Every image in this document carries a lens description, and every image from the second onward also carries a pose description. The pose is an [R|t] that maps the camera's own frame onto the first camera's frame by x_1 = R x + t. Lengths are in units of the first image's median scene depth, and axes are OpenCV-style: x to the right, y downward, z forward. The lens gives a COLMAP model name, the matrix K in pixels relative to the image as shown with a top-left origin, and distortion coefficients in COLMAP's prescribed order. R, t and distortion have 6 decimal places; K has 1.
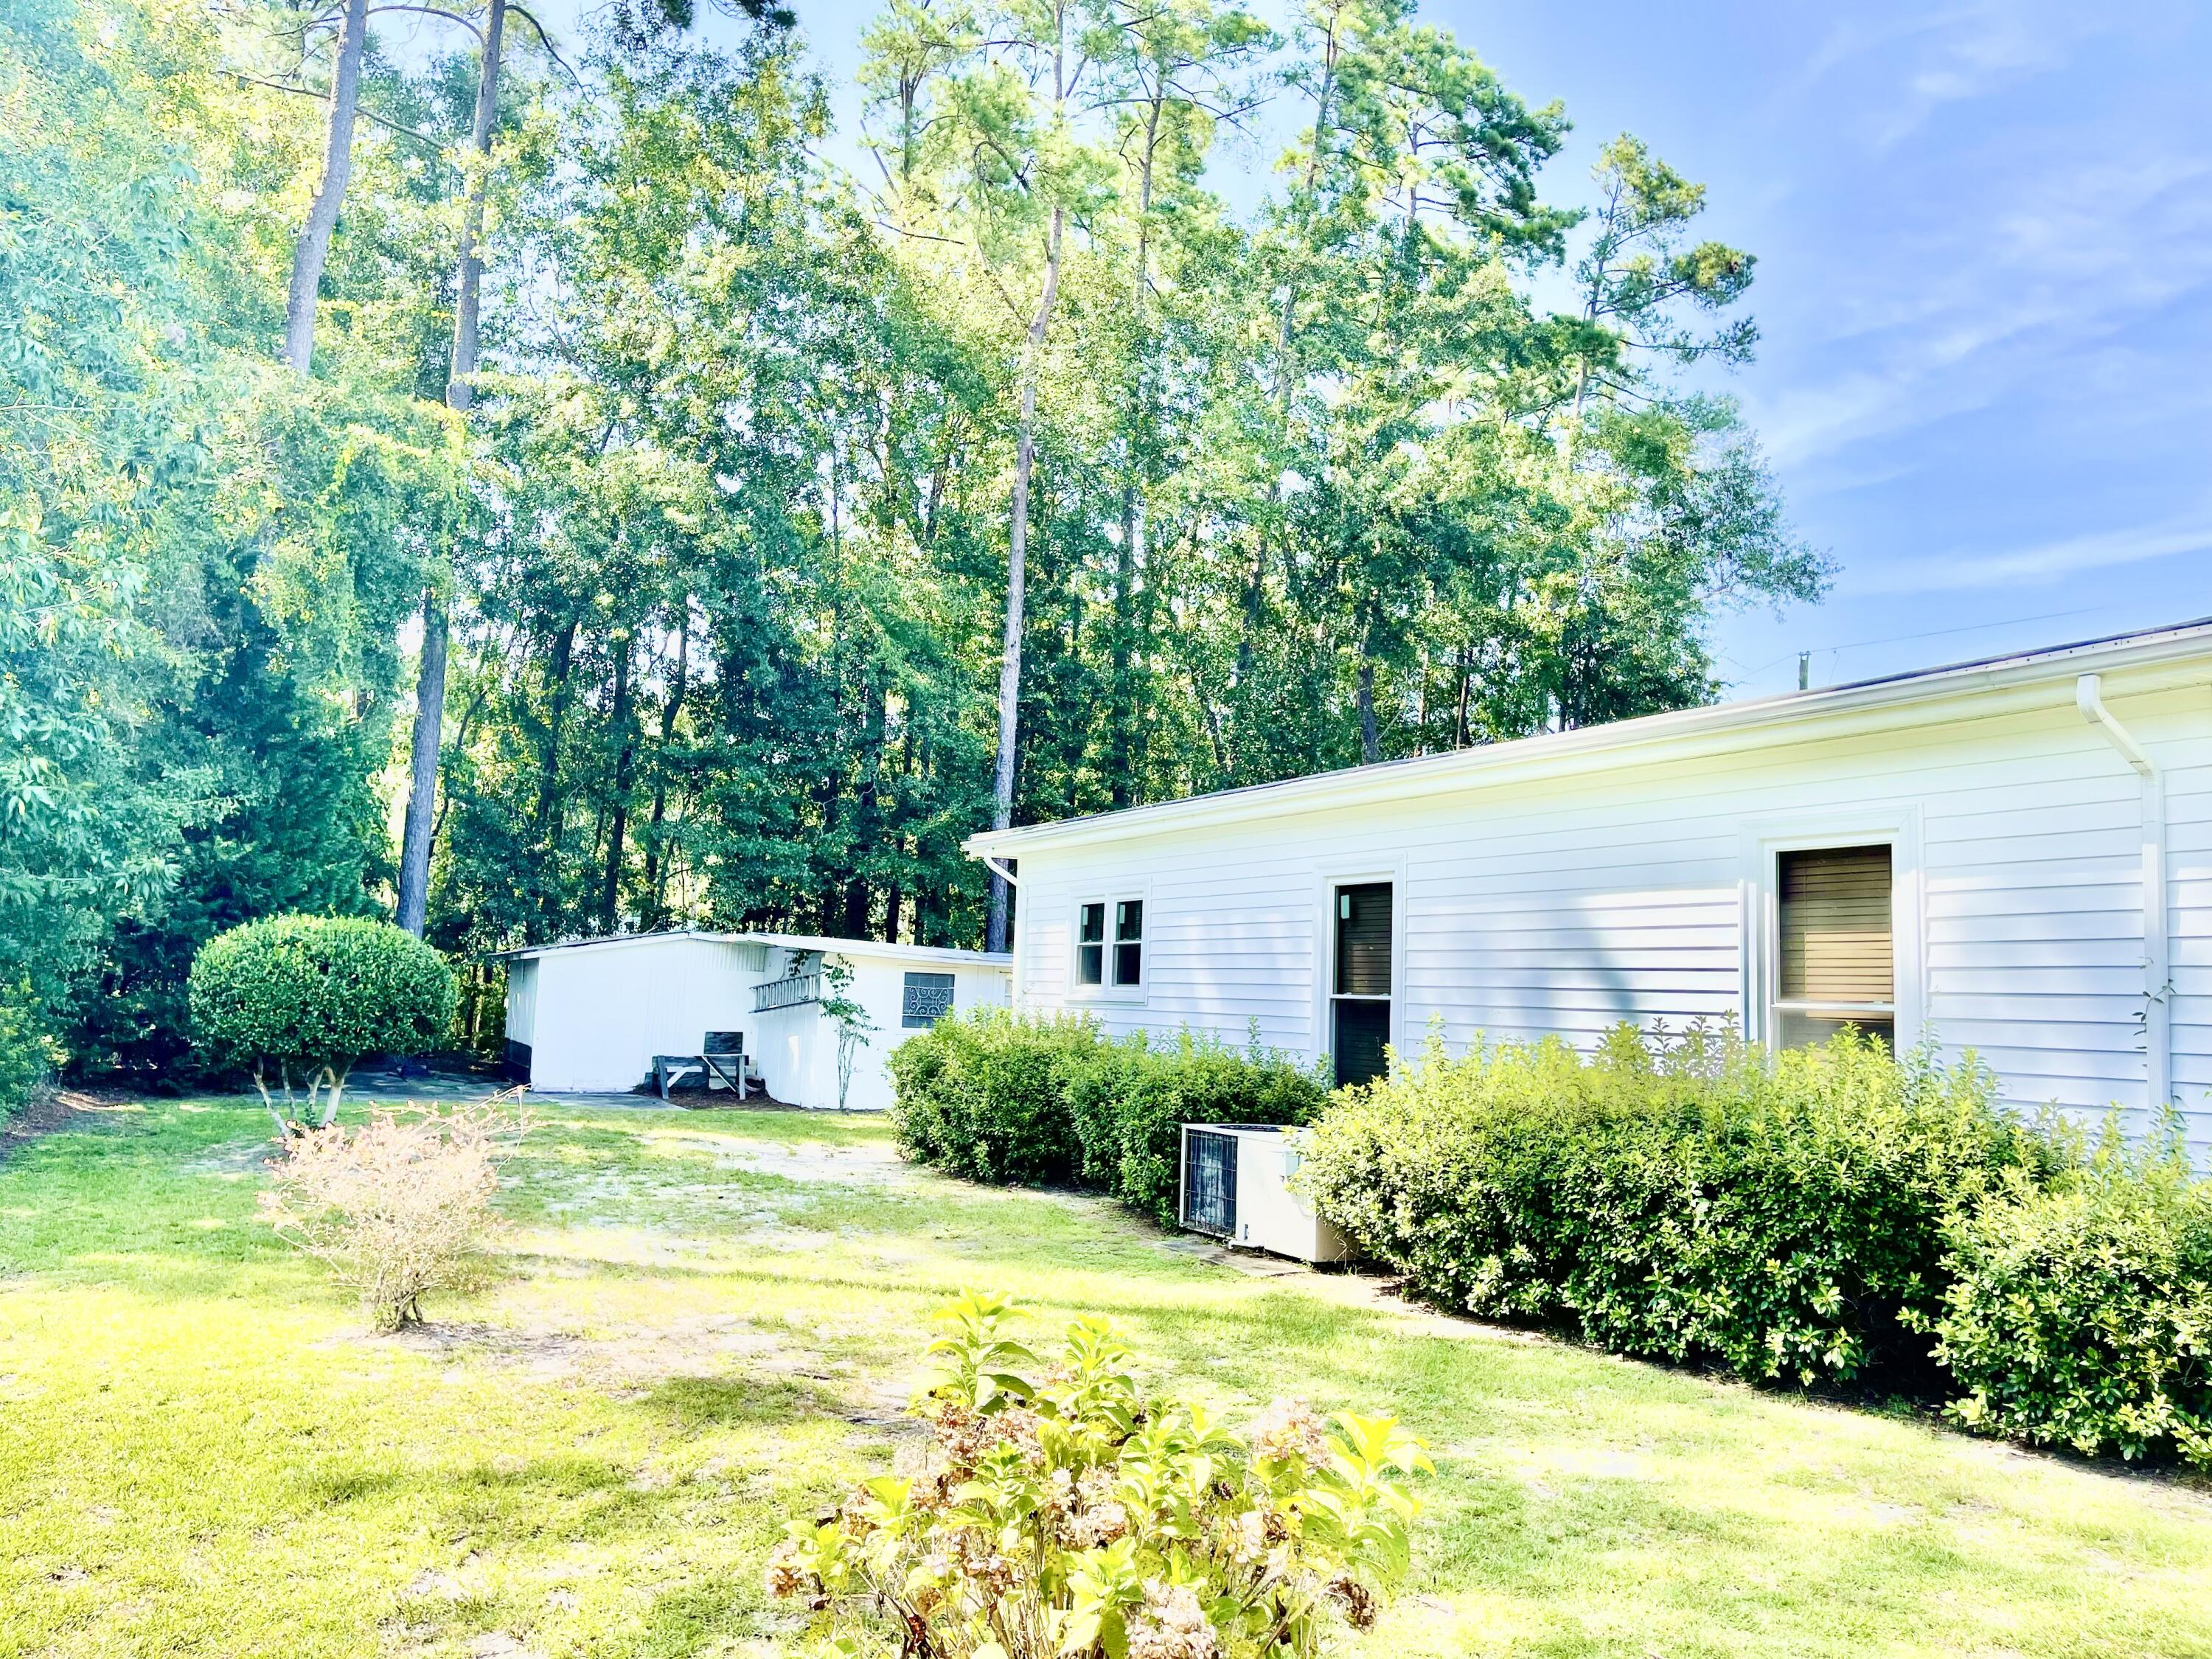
lens RADIAL K [[1666.3, 0, 1098.0], [0, 1666.3, 828.4], [0, 0, 1]] dist [0.016871, 0.005974]
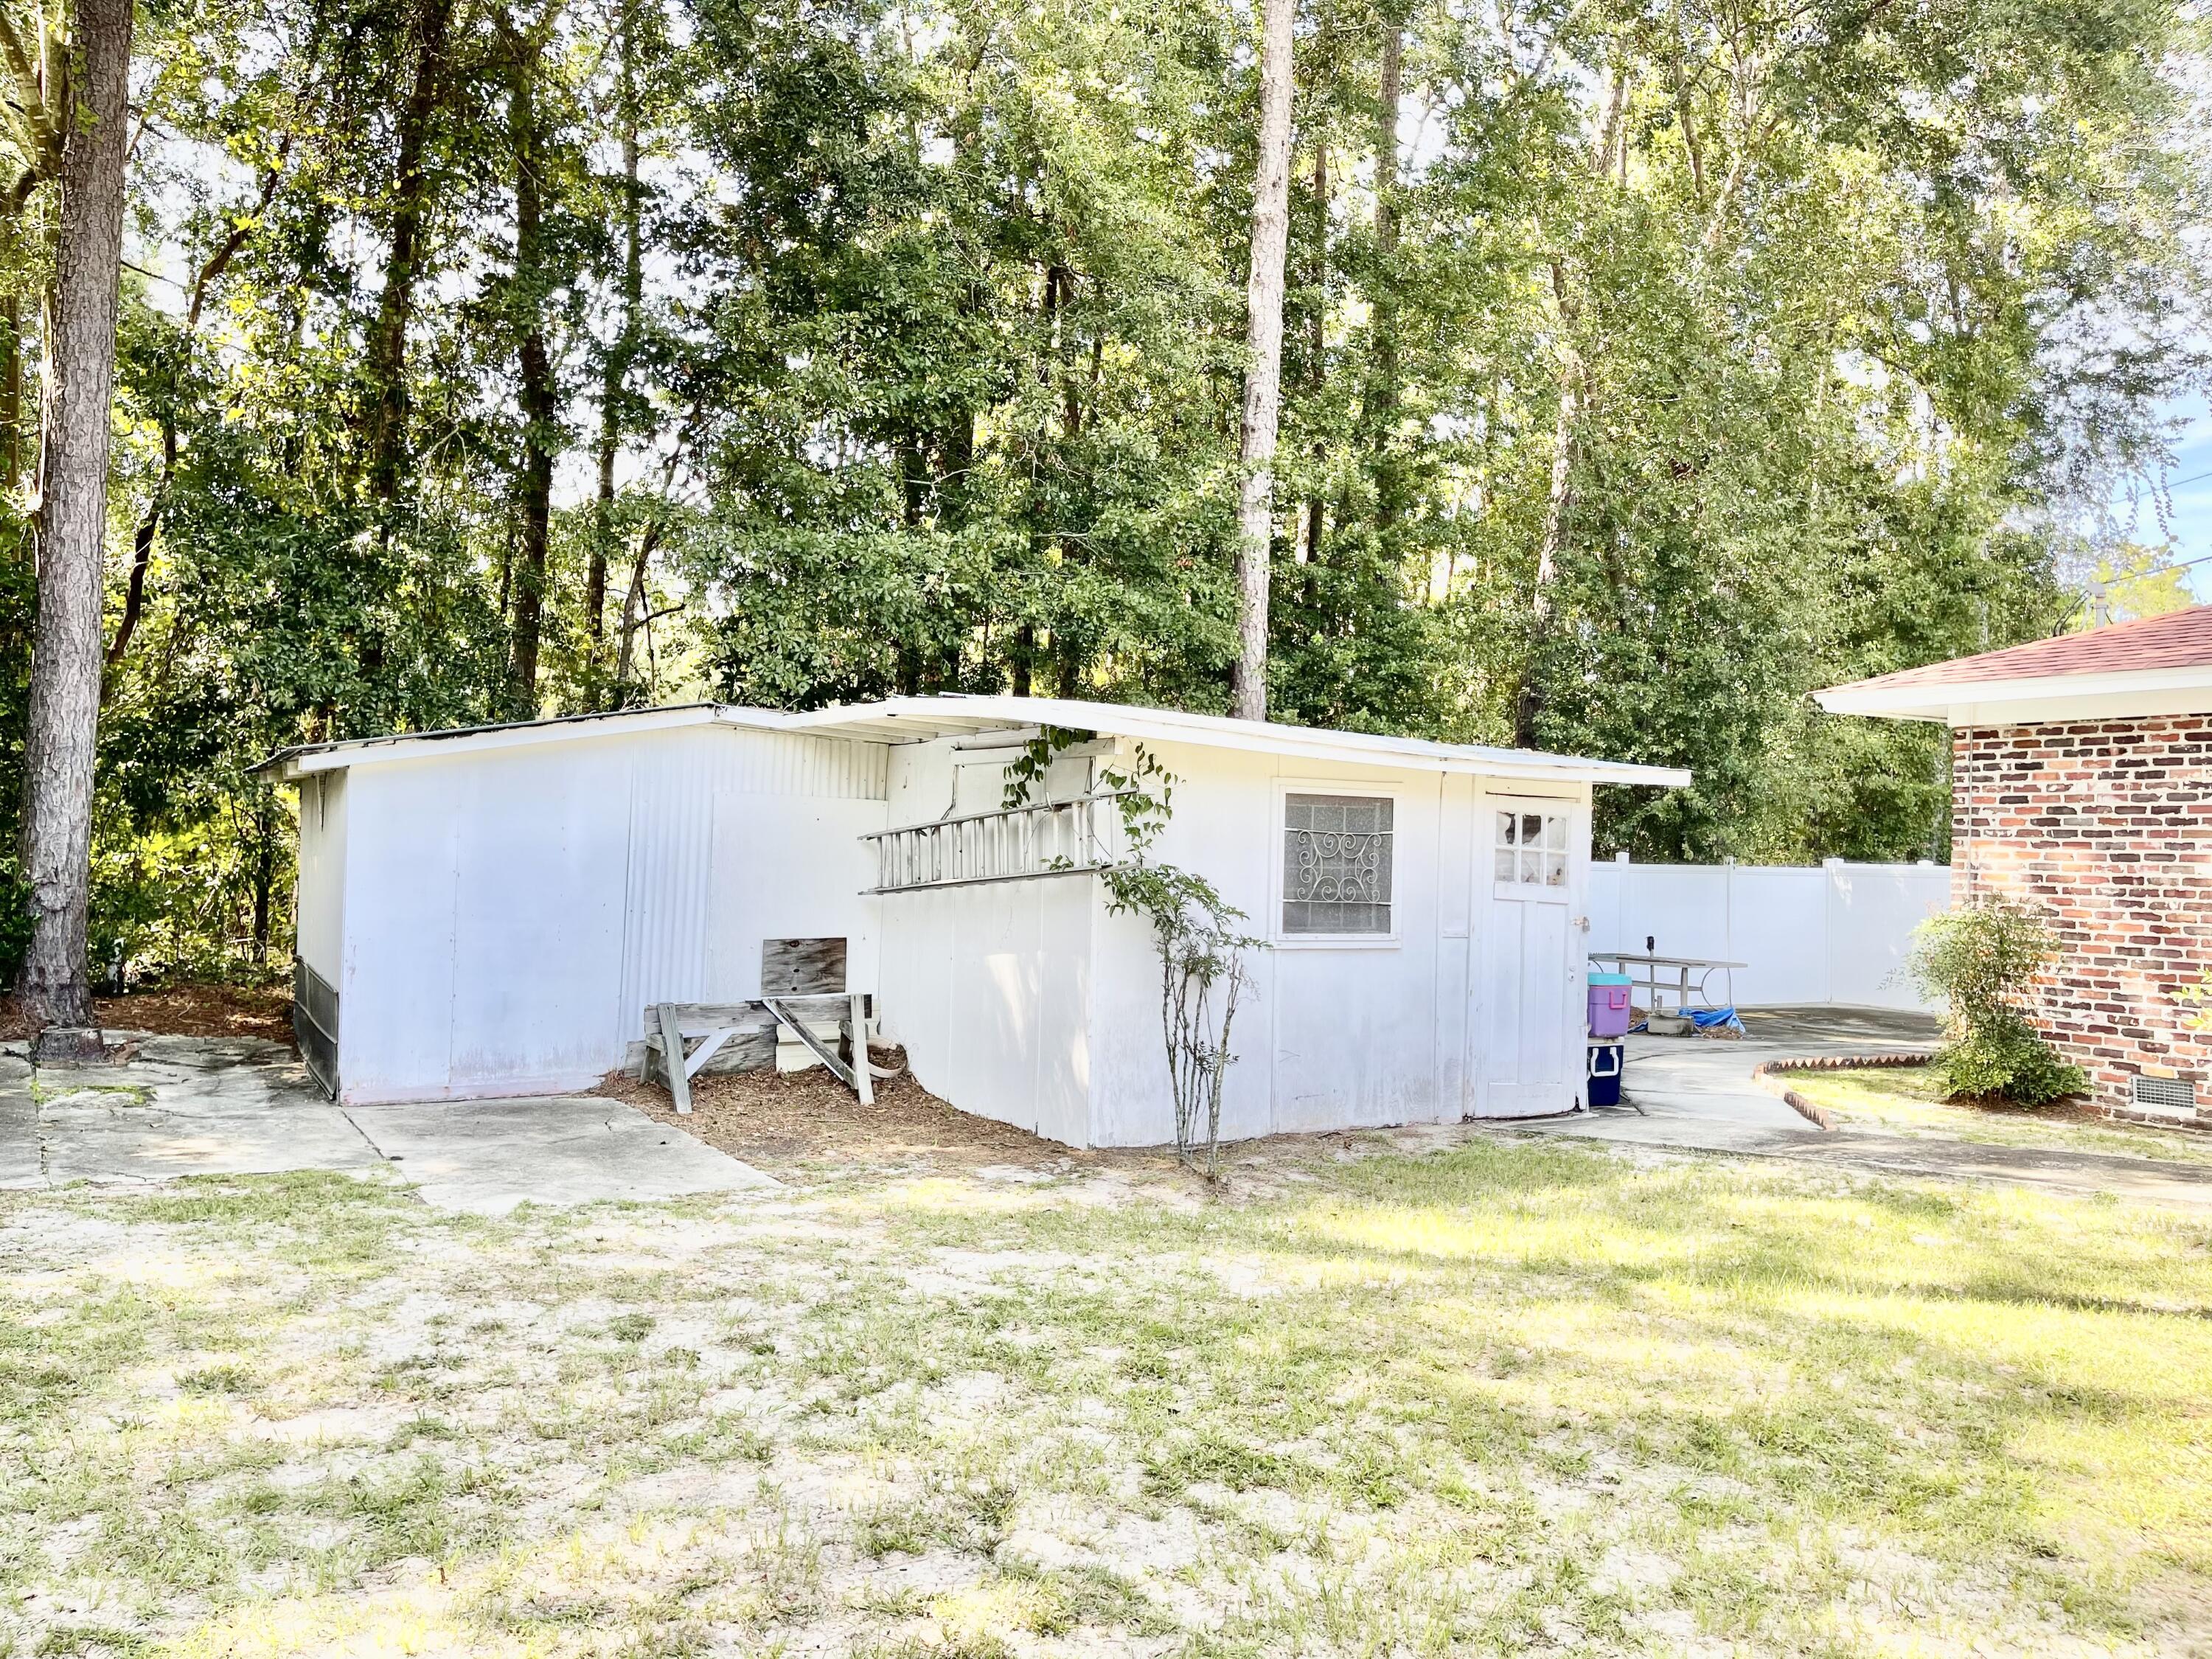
lens RADIAL K [[1666.3, 0, 1117.7], [0, 1666.3, 827.4], [0, 0, 1]] dist [0.016871, 0.005974]
pose [[0.998061, -0.008028, 0.061731, -0.156208], [0.002189, 0.995562, 0.094084, 0.048726], [-0.062213, -0.093767, 0.993649, 0.522661]]
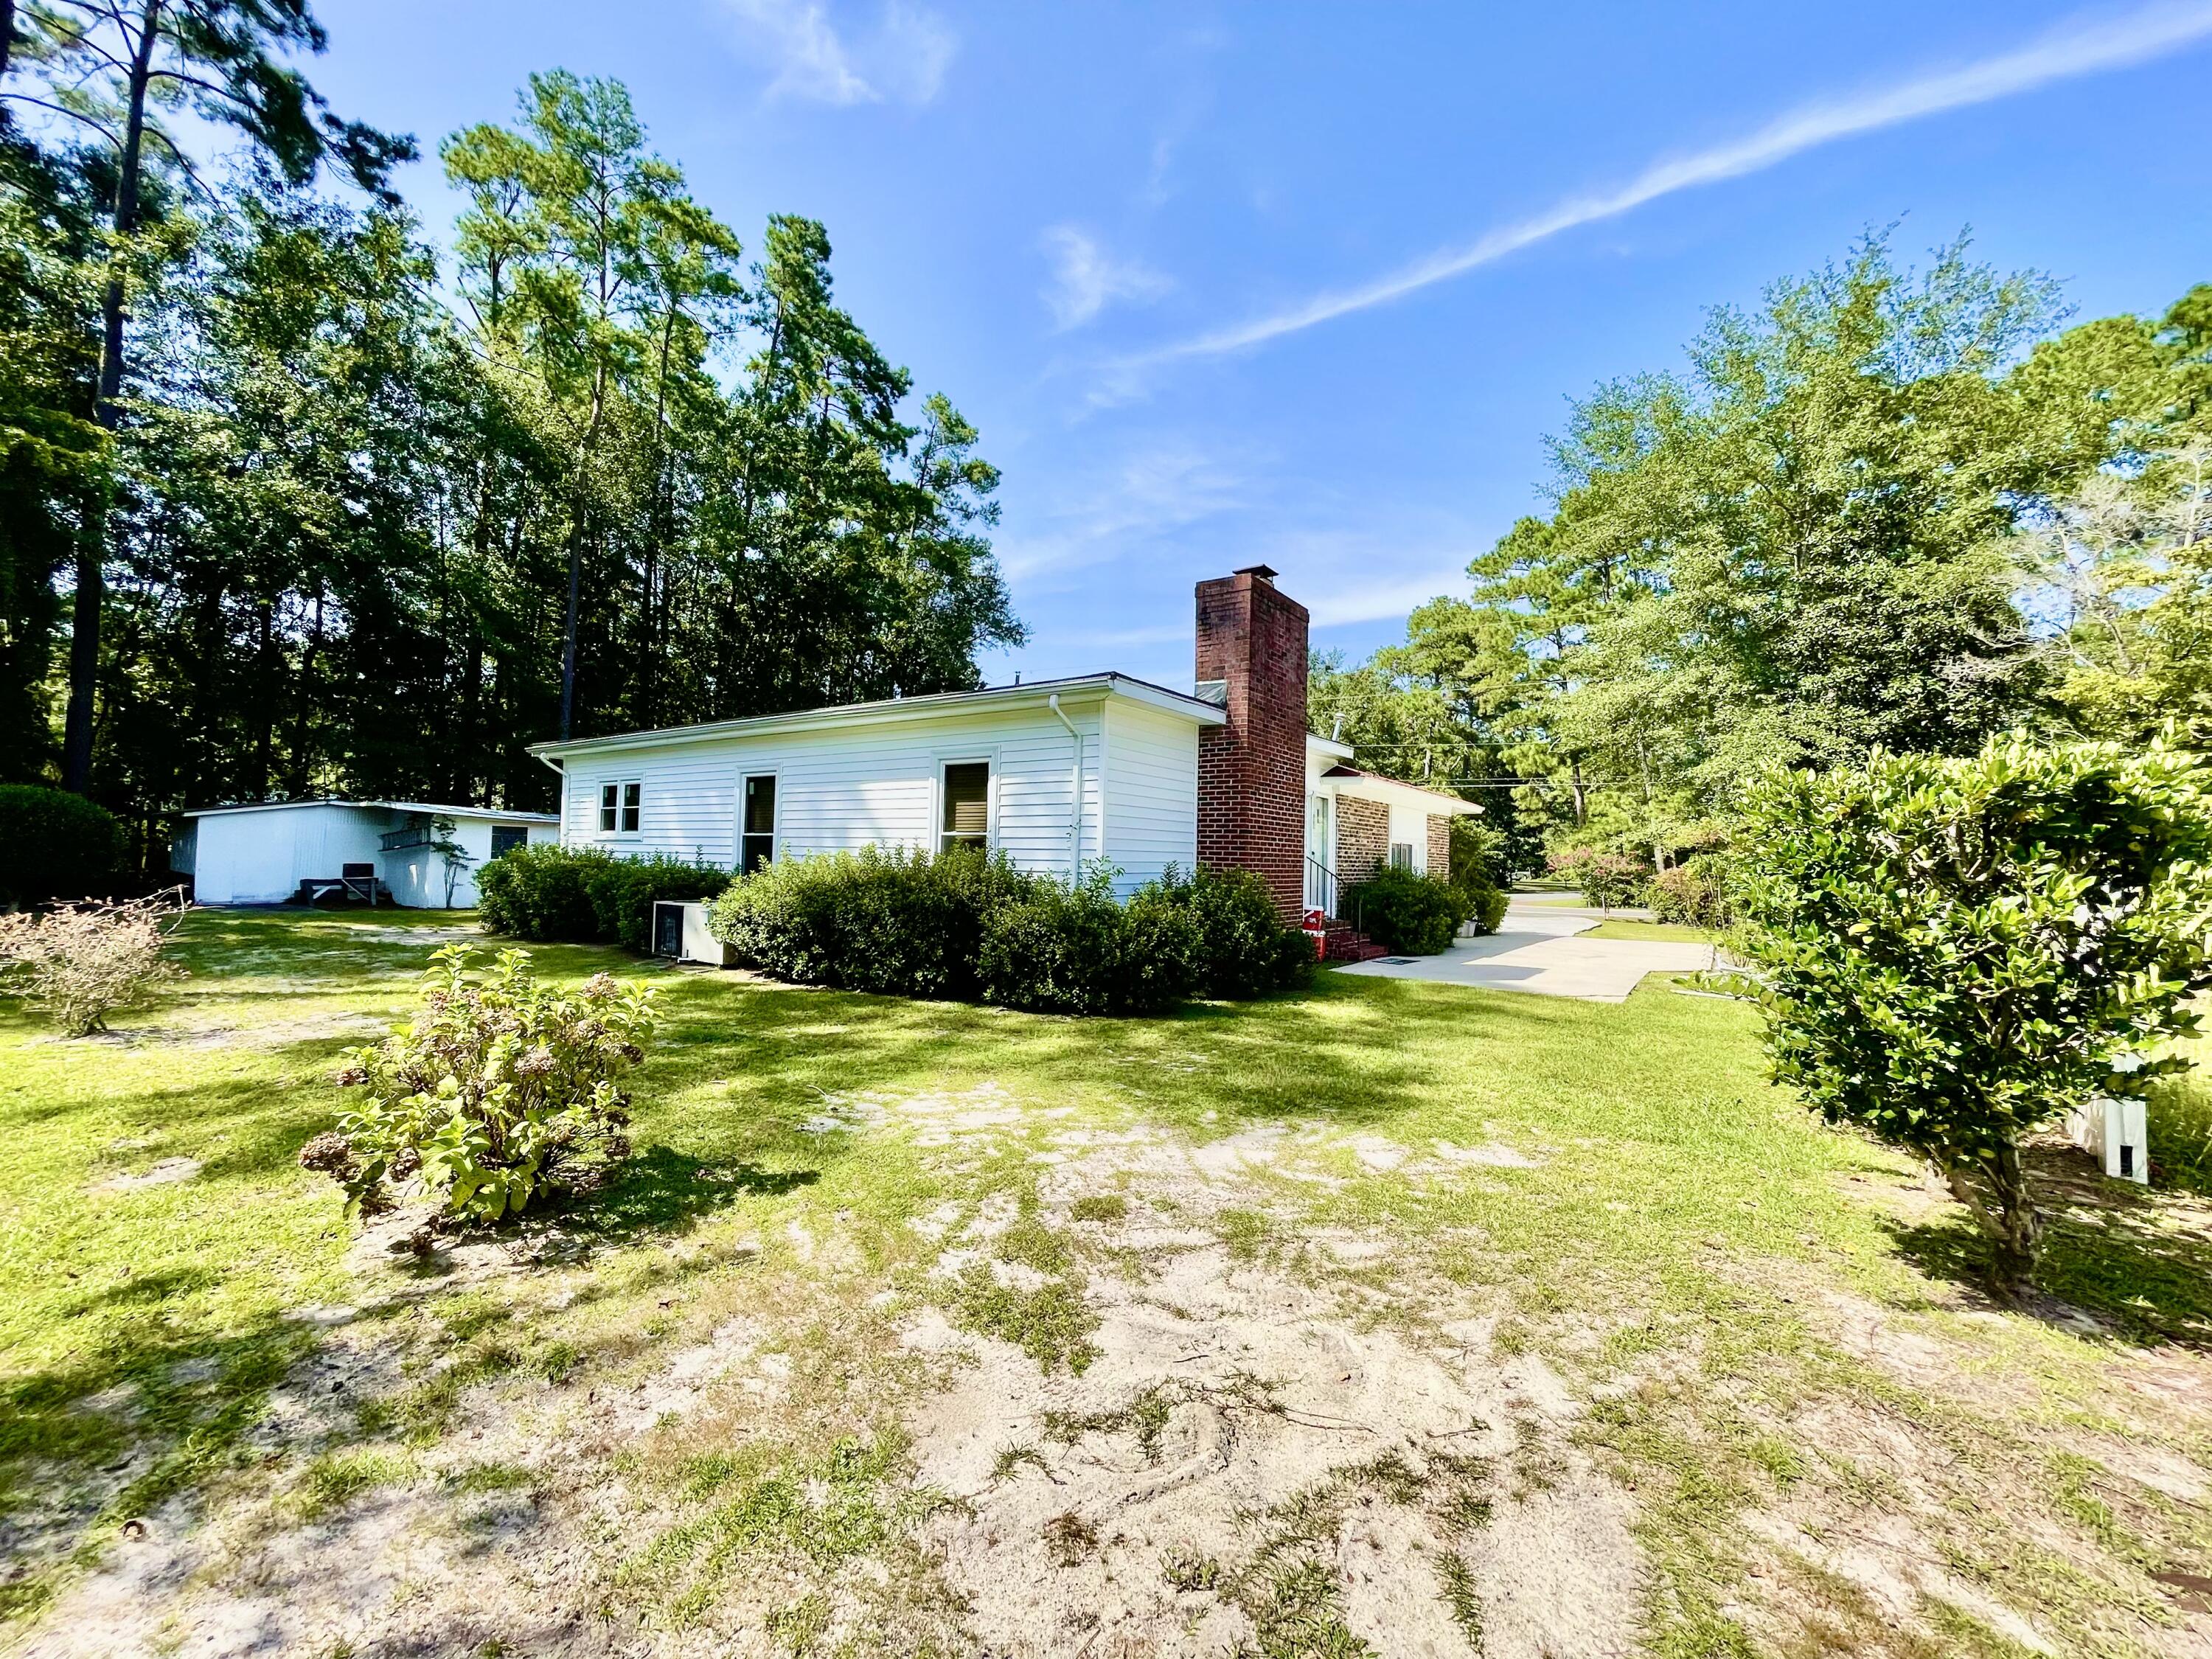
lens RADIAL K [[909.9, 0, 1116.2], [0, 909.9, 829.6], [0, 0, 1]] dist [-0.005859, 0.000830]
pose [[0.892662, -0.002183, 0.450722, 0.025883], [-0.035314, 0.996576, 0.074766, 0.000517], [-0.449342, -0.082658, 0.889528, -0.069908]]
